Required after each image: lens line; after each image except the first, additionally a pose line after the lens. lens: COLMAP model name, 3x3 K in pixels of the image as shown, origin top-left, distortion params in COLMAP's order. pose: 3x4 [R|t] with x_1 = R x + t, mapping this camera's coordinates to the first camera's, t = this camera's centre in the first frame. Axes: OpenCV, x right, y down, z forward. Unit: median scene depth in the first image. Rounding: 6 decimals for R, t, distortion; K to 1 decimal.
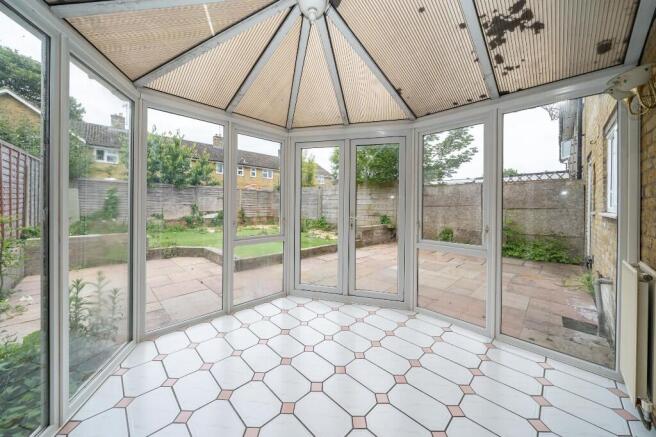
lens RADIAL K [[232.2, 0, 325.4], [0, 232.2, 207.4], [0, 0, 1]] dist [0.002895, -0.000015]
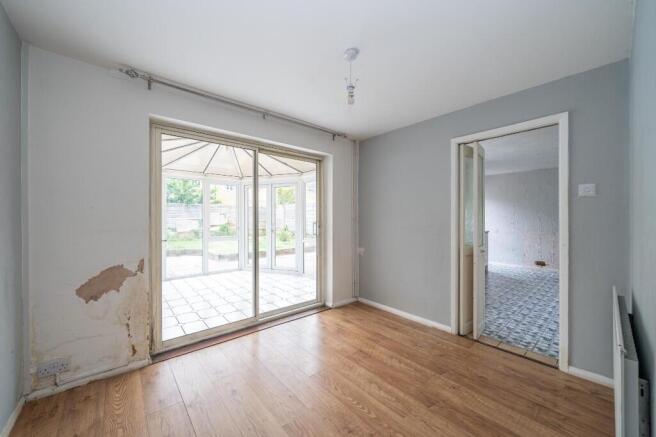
lens RADIAL K [[243.1, 0, 326.9], [0, 243.1, 217.7], [0, 0, 1]] dist [-0.001402, 0.000073]
pose [[0.998215, -0.008980, -0.059037, 0.182145], [0.008250, 0.999886, -0.012608, 0.000230], [0.059143, 0.012099, 0.998176, -0.248721]]
